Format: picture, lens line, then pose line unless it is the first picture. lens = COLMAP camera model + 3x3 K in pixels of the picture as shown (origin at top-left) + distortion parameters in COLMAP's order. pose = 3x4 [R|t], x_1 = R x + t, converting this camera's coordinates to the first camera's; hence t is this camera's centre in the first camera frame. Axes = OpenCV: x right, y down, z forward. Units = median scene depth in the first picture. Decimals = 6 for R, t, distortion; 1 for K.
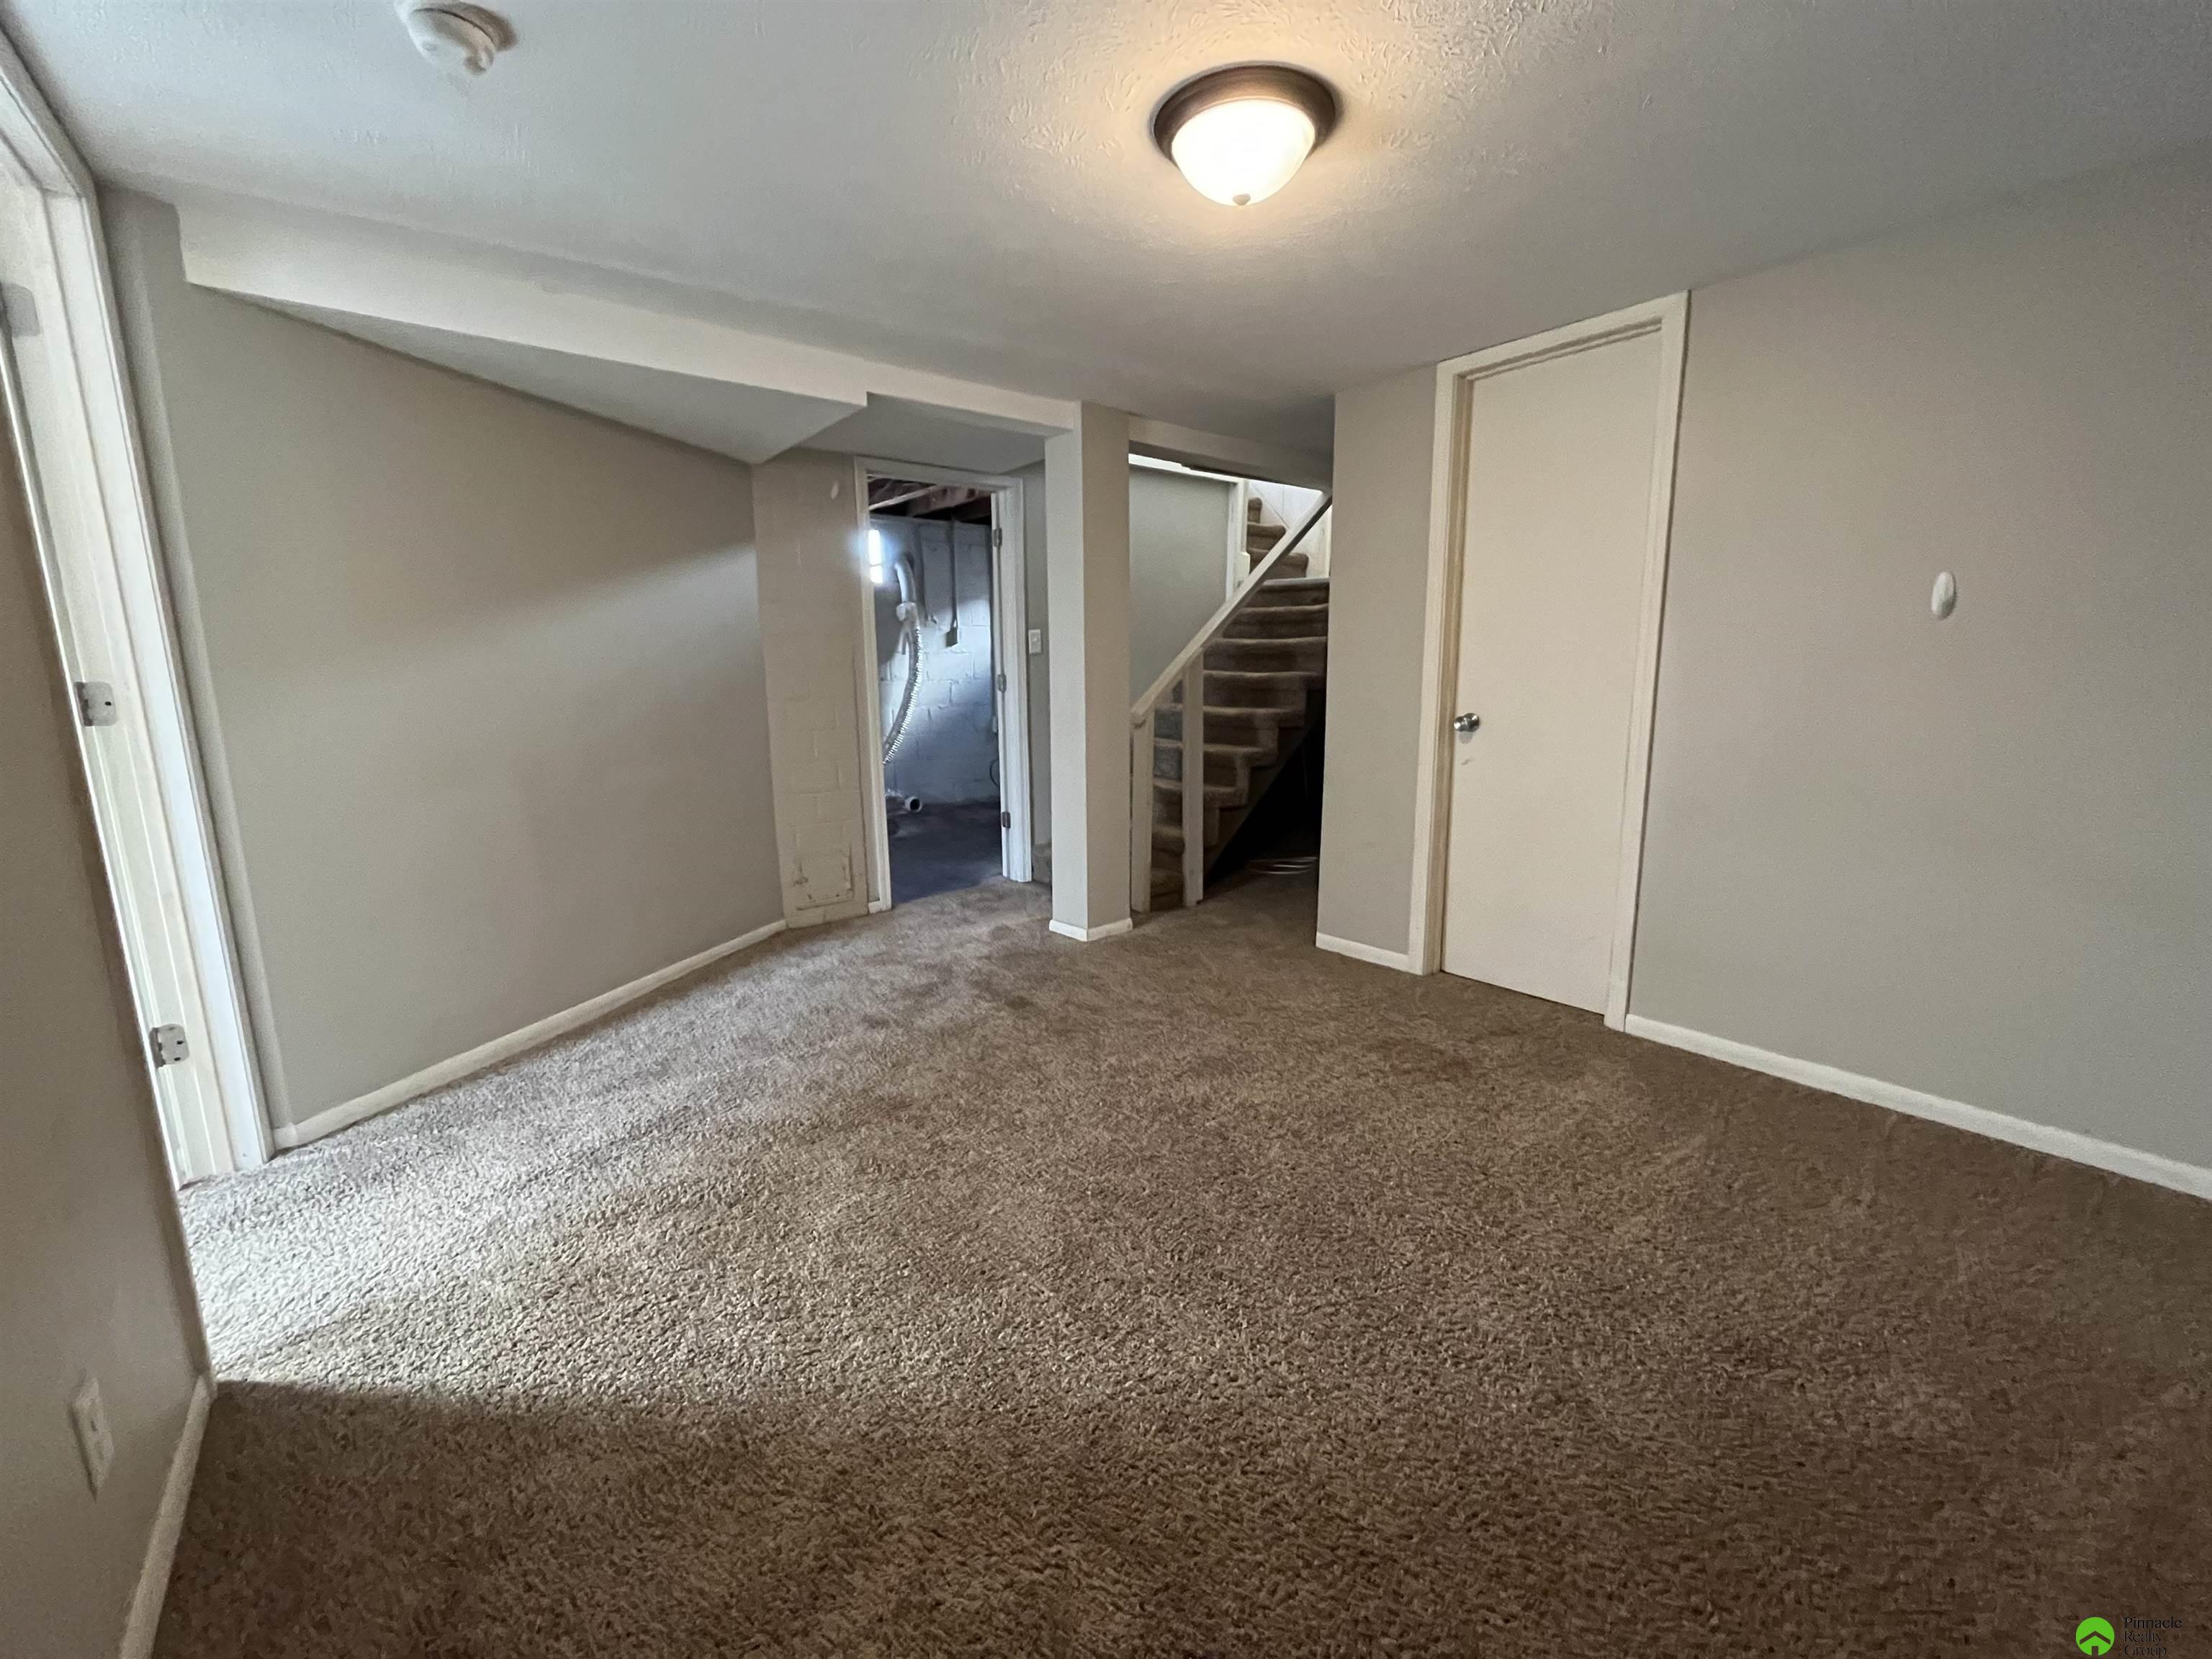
lens RADIAL K [[892.5, 0, 1110.5], [0, 892.5, 821.5], [0, 0, 1]] dist [-0.002288, -0.000267]
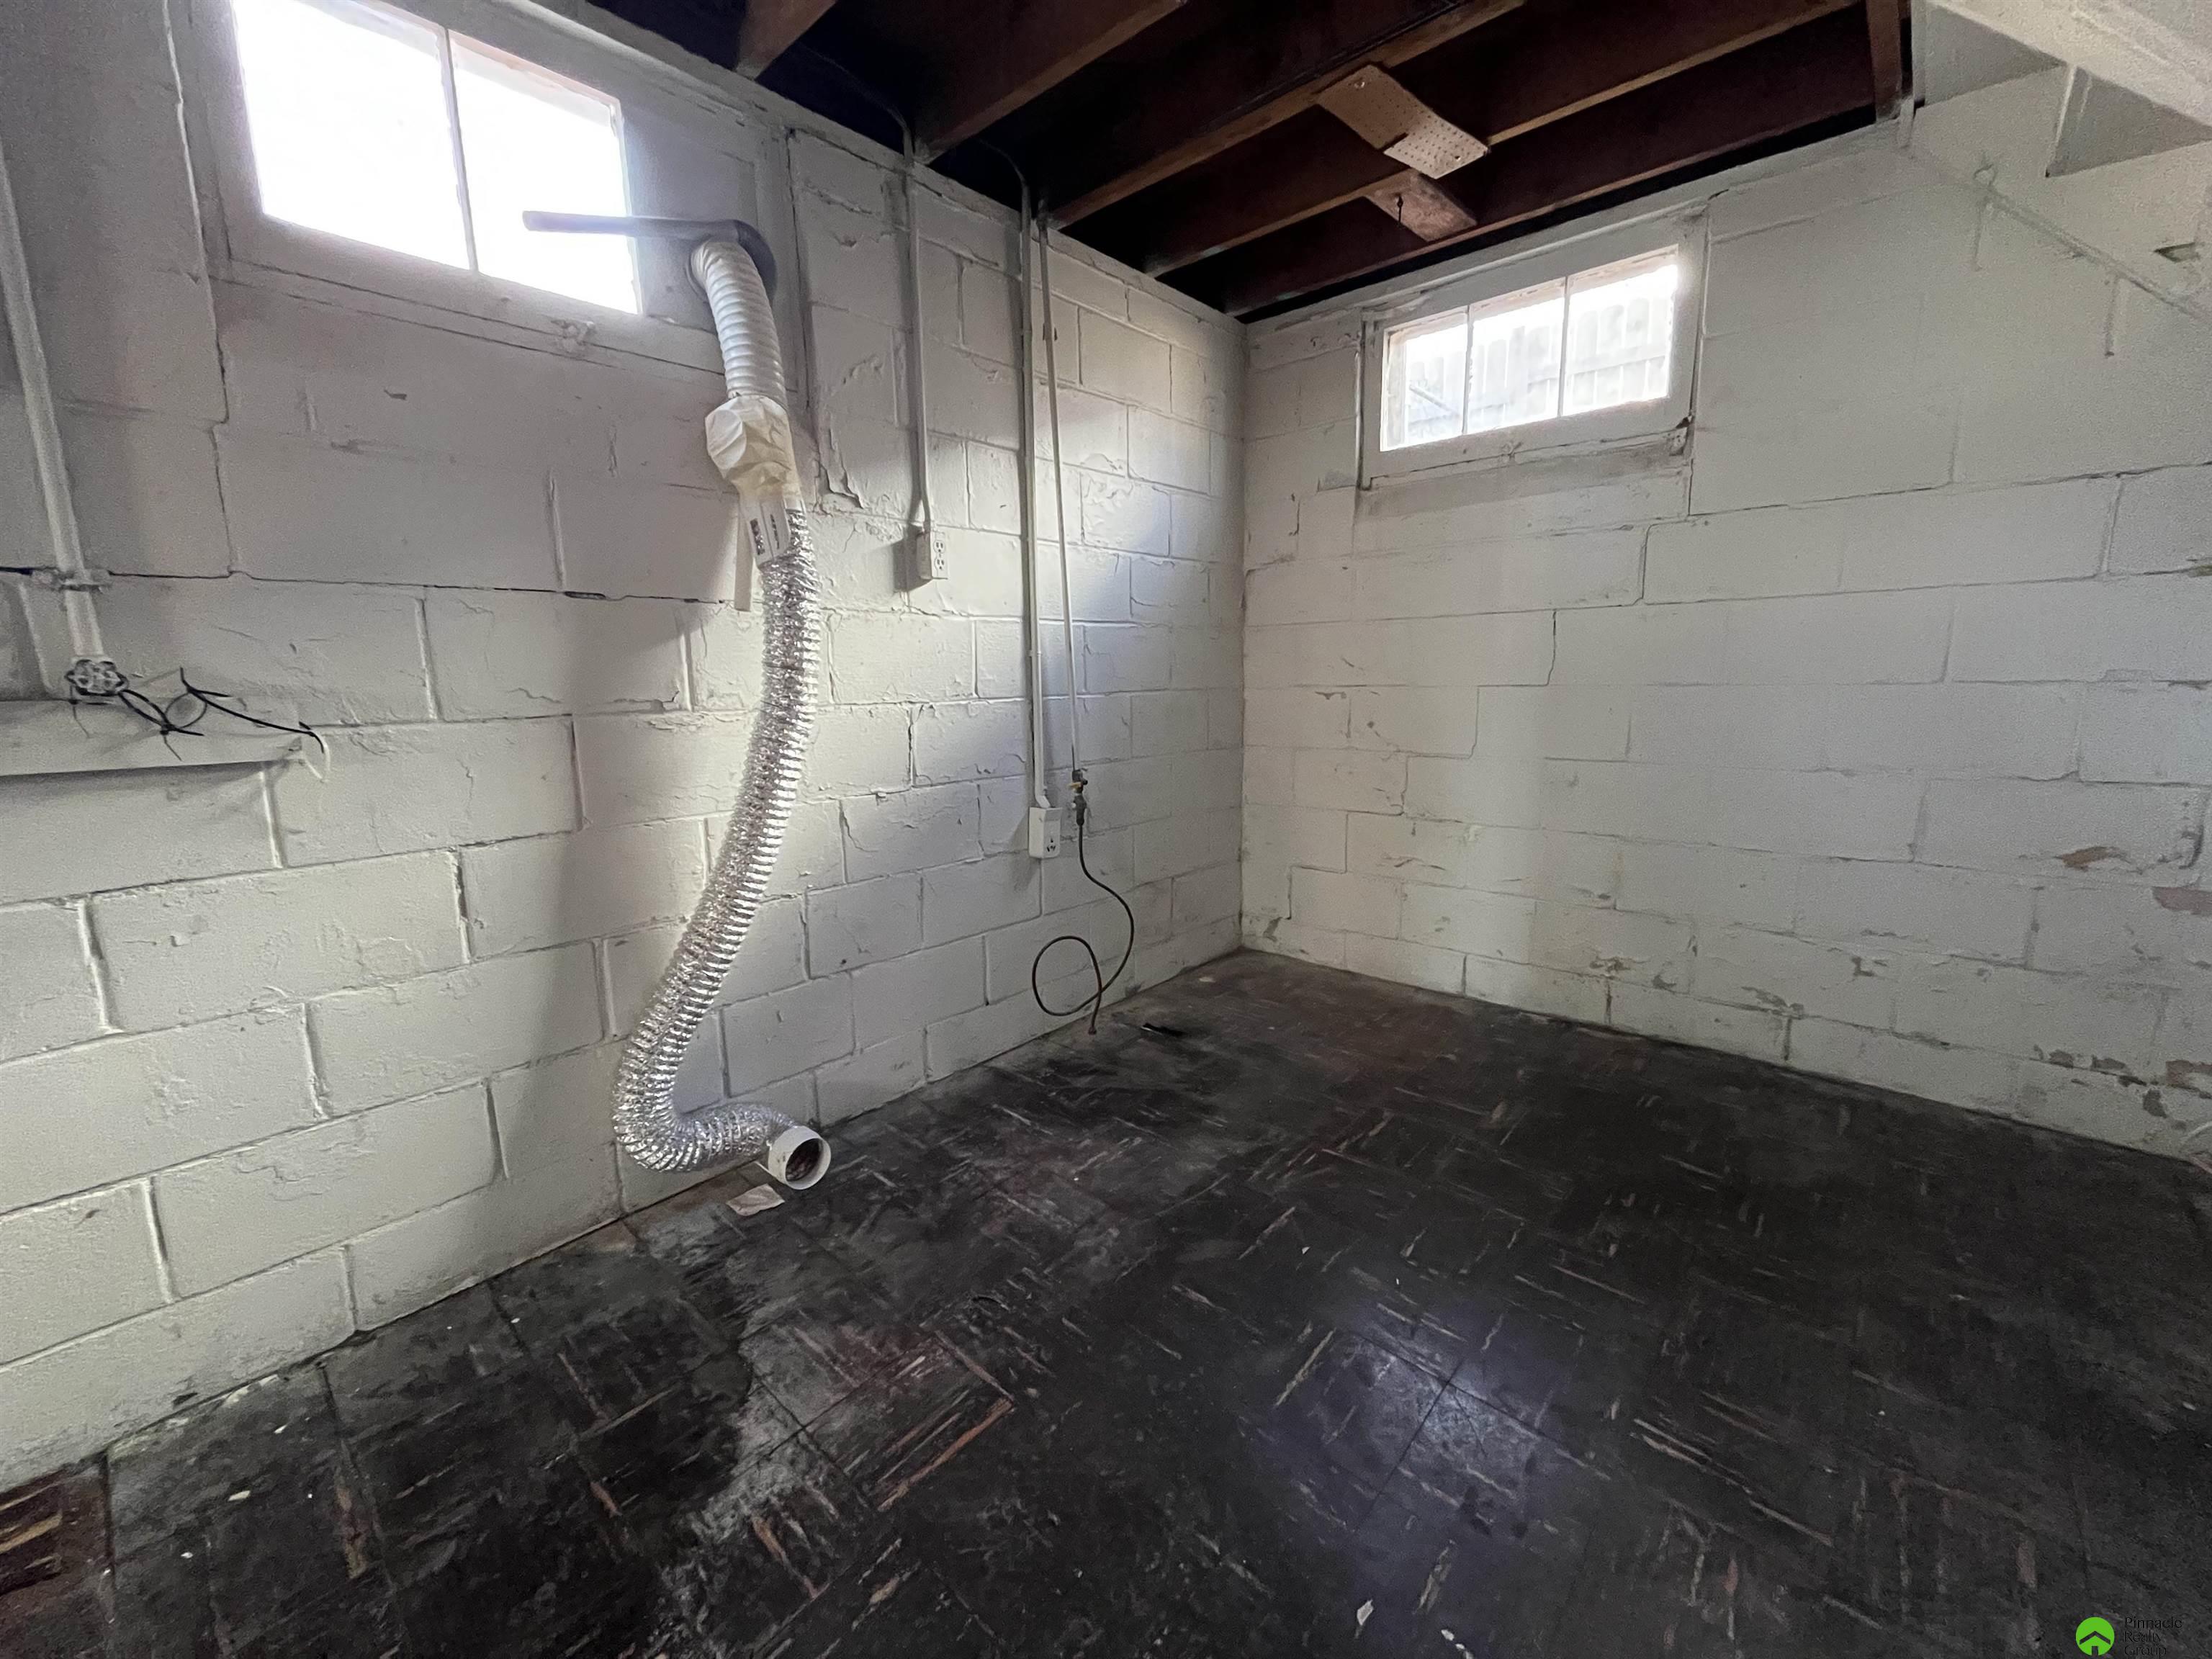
lens RADIAL K [[892.5, 0, 1110.5], [0, 892.5, 821.5], [0, 0, 1]] dist [-0.002288, -0.000267]
pose [[0.987206, -0.036150, 0.155300, -0.164702], [0.037352, 0.999291, -0.004826, -0.117498], [-0.155015, 0.010565, 0.987856, 0.710386]]
